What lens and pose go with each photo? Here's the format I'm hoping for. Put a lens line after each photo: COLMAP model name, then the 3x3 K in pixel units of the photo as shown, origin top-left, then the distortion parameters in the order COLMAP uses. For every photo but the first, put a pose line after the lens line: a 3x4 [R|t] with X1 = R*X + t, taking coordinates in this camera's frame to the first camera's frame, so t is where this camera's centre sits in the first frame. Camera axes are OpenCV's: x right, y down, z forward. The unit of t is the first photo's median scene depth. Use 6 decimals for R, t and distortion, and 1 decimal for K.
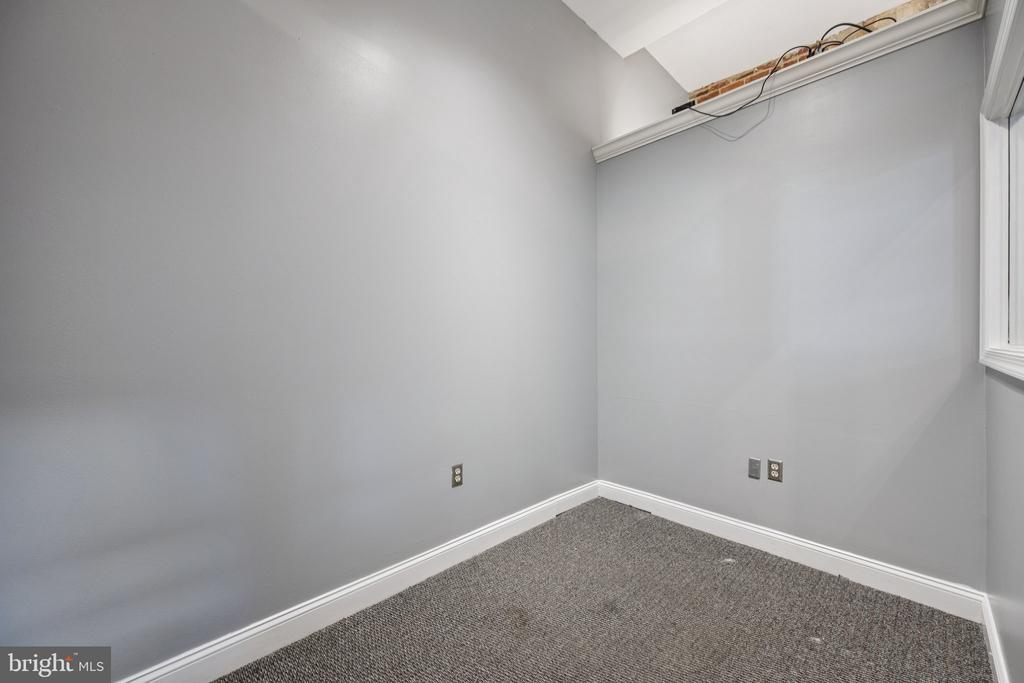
lens RADIAL K [[406.8, 0, 504.7], [0, 406.8, 337.4], [0, 0, 1]] dist [0.000961, -0.000514]
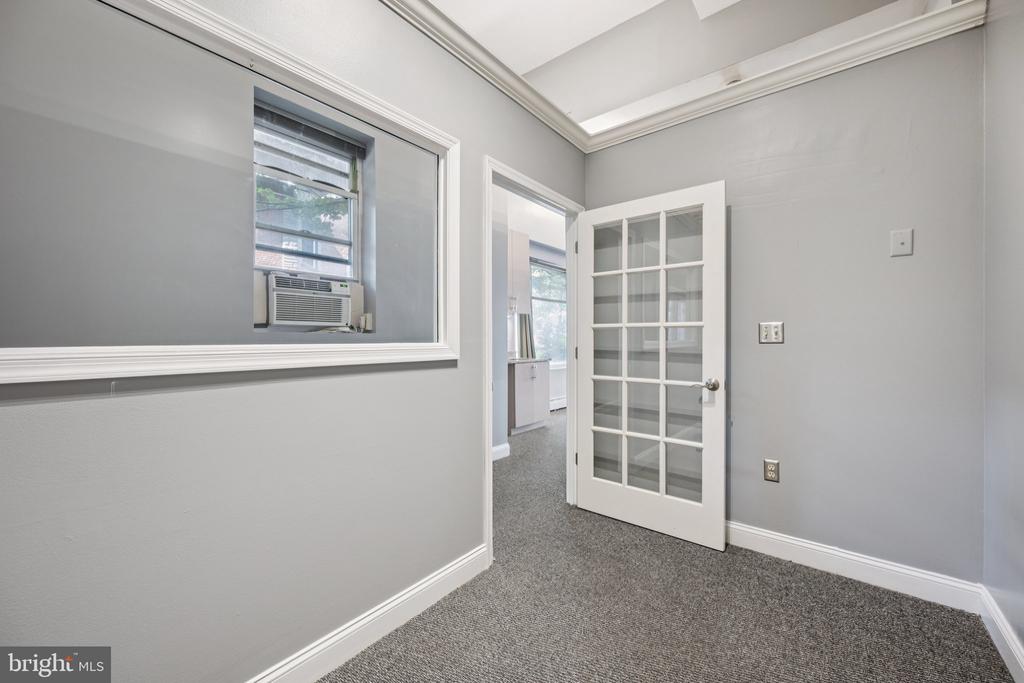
lens RADIAL K [[406.8, 0, 513.3], [0, 406.8, 338.7], [0, 0, 1]] dist [0.000961, -0.000514]
pose [[0.990602, -0.001294, 0.136766, -0.127690], [0.000986, 0.999997, 0.002319, 0.000836], [-0.136769, -0.002162, 0.990601, 0.136545]]
